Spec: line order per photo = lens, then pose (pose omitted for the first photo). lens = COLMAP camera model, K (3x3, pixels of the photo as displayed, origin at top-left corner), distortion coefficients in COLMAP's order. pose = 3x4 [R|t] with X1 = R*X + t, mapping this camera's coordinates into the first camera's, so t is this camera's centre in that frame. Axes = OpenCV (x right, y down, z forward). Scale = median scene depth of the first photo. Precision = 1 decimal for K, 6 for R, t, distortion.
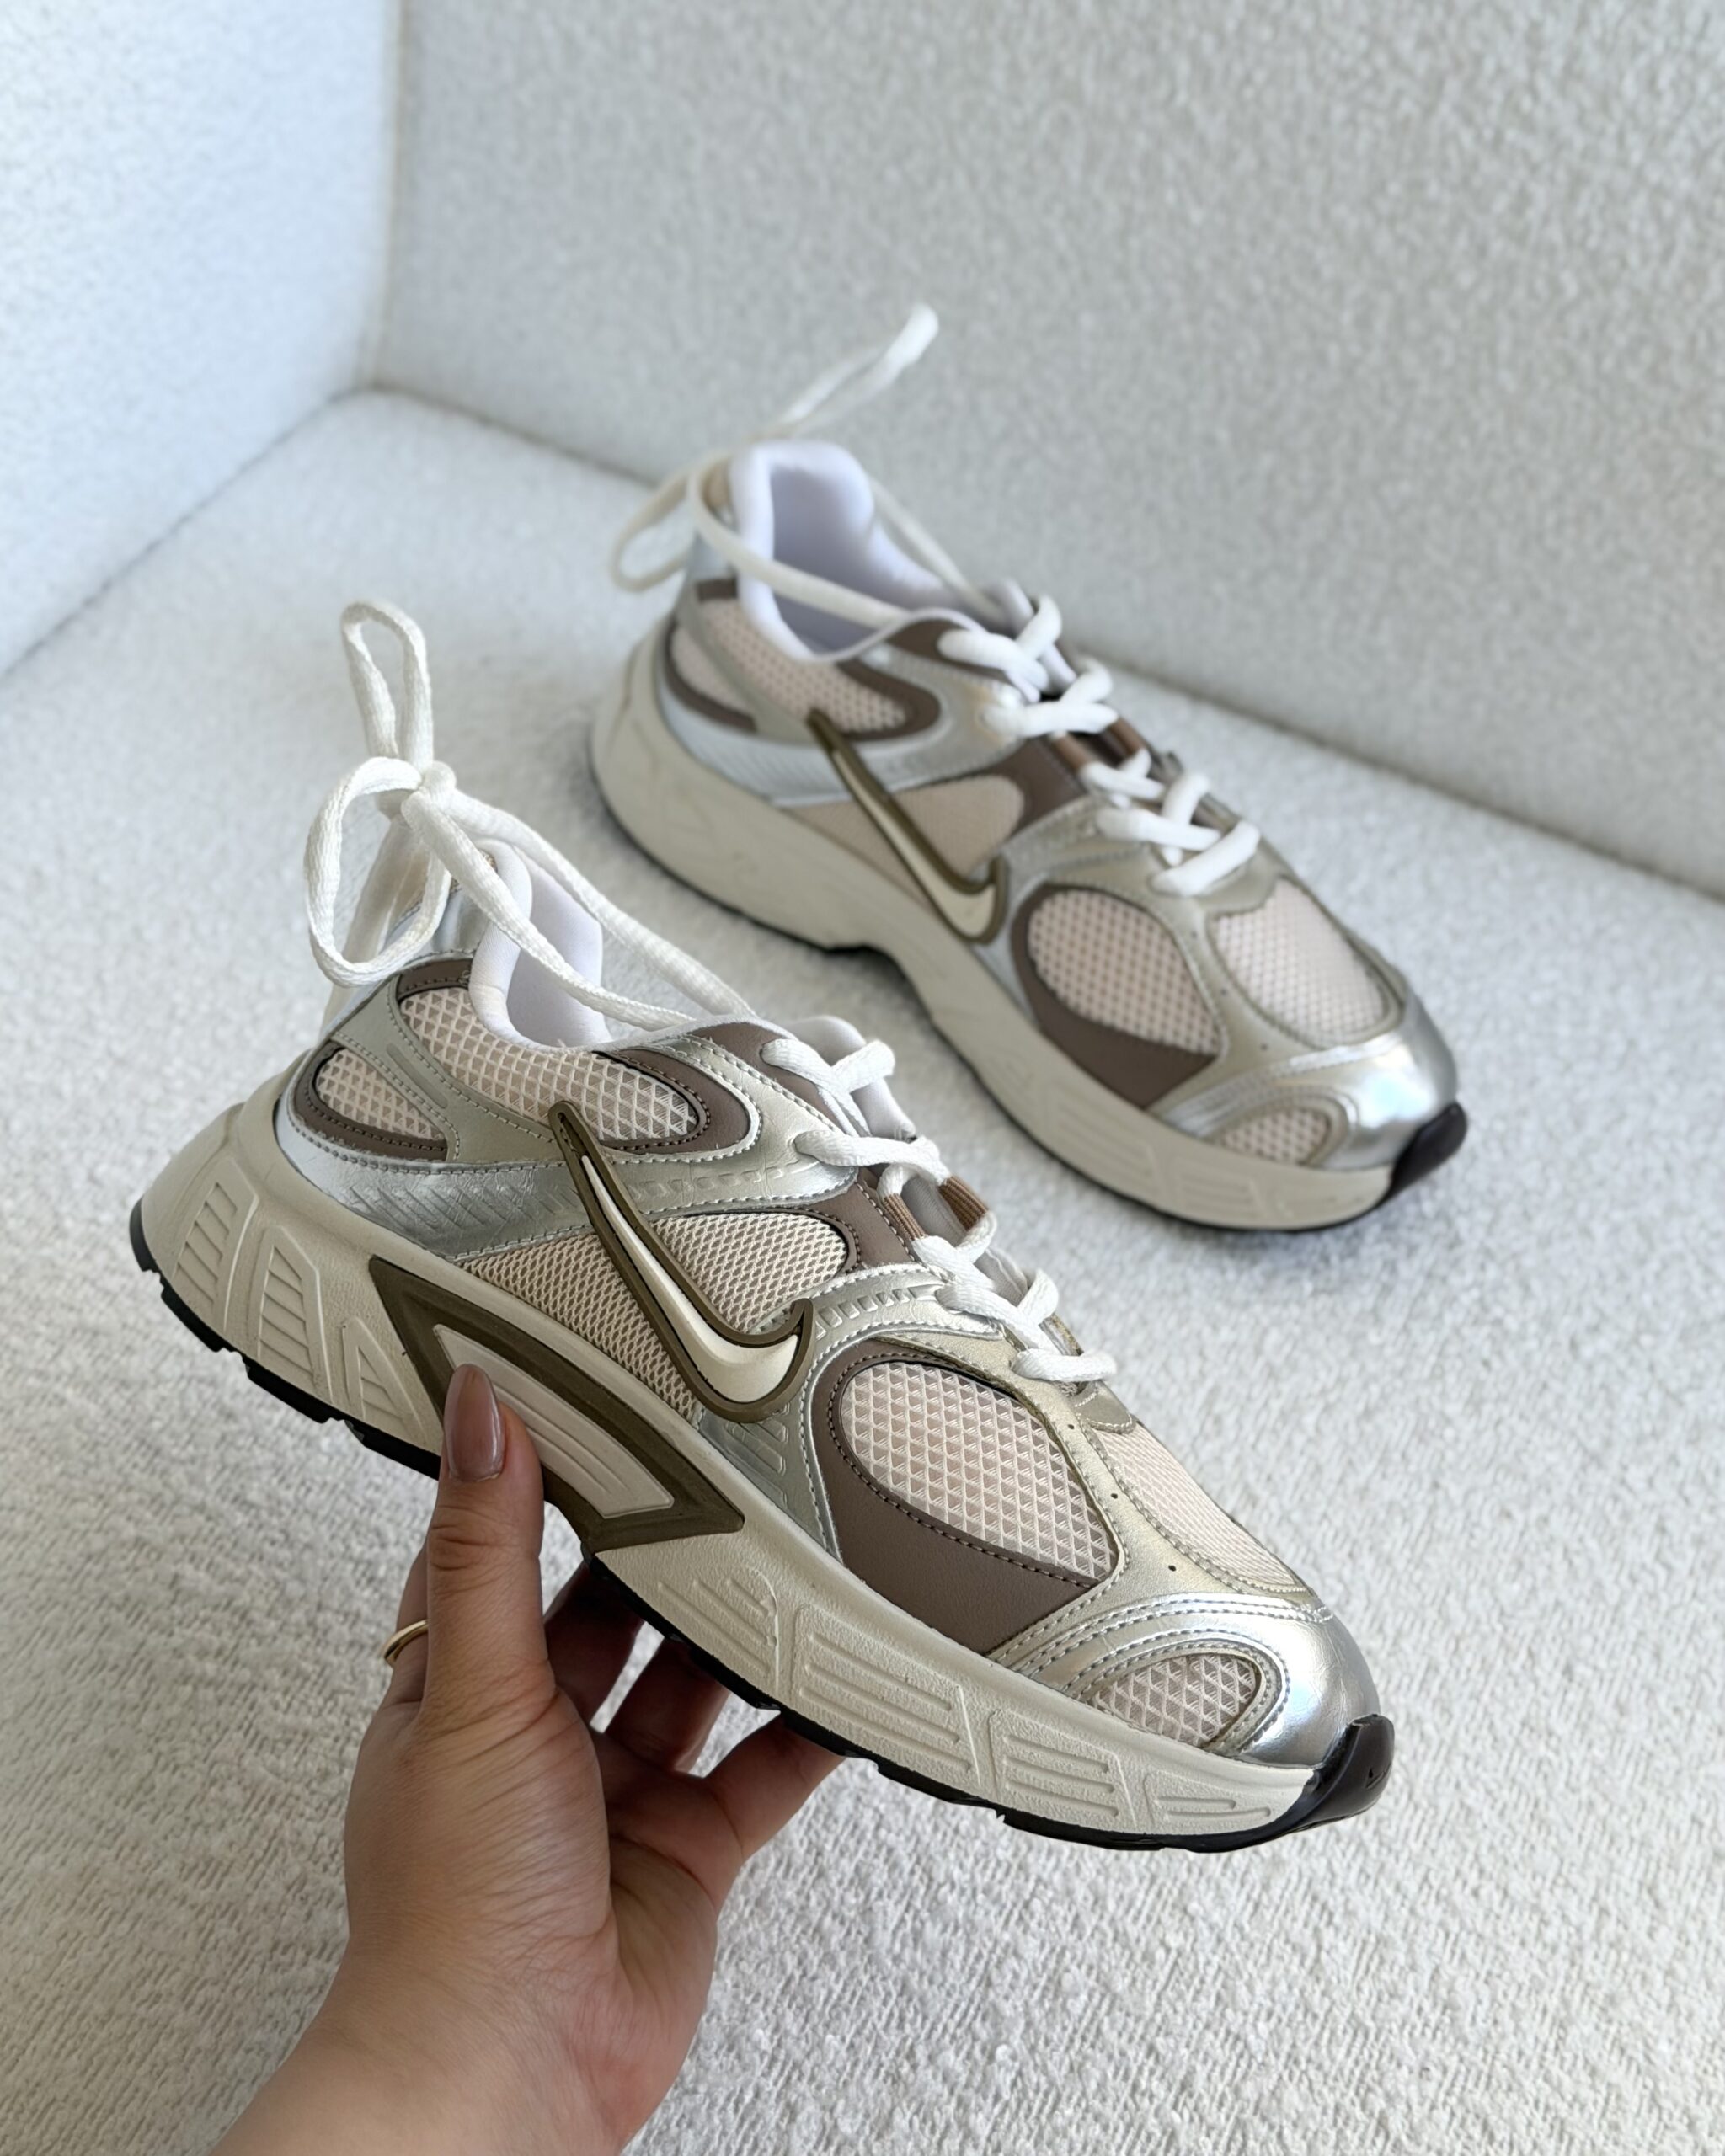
lens RADIAL K [[3503.2, 0, 882.2], [0, 3503.2, 938.4], [0, 0, 1]] dist [0.164846, -0.323856]
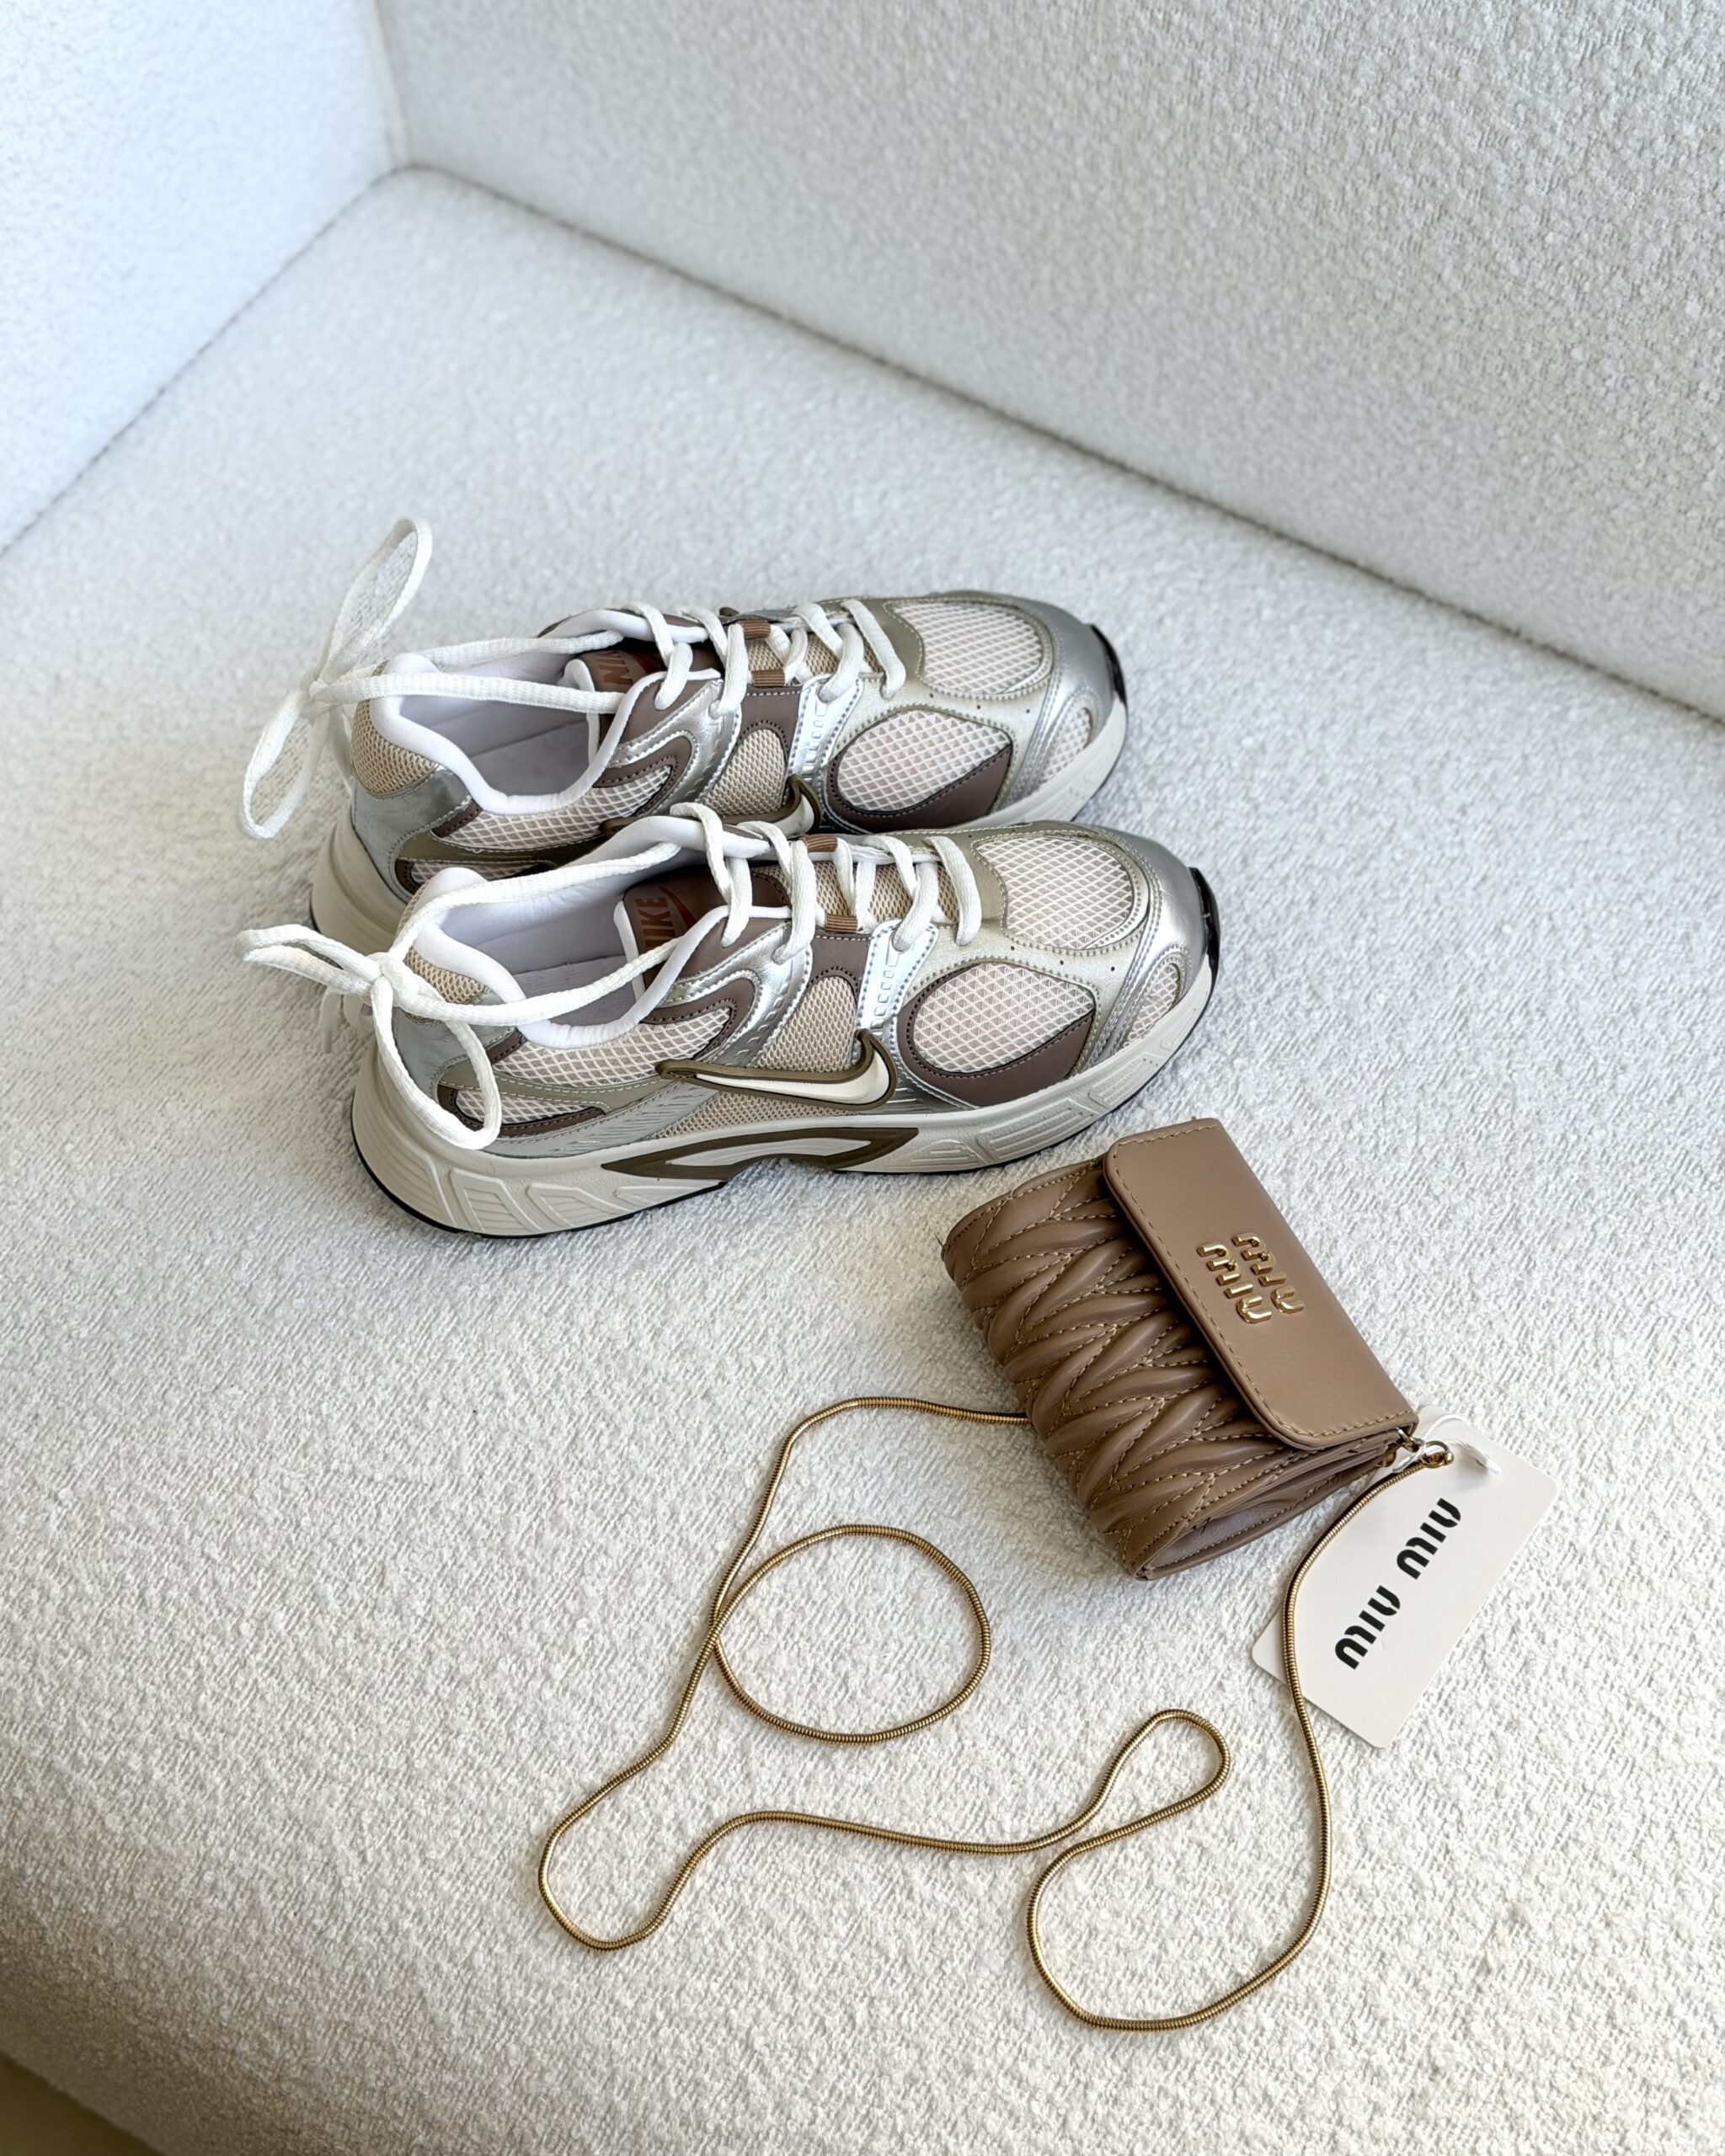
lens RADIAL K [[3406.6, 0, 845.8], [0, 3406.6, 983.8], [0, 0, 1]] dist [0.193990, -0.264036]
pose [[0.968651, 0.015241, -0.247957, 0.445940], [0.047150, 0.968695, 0.243737, -0.252167], [0.243909, -0.247787, 0.937608, -0.197815]]
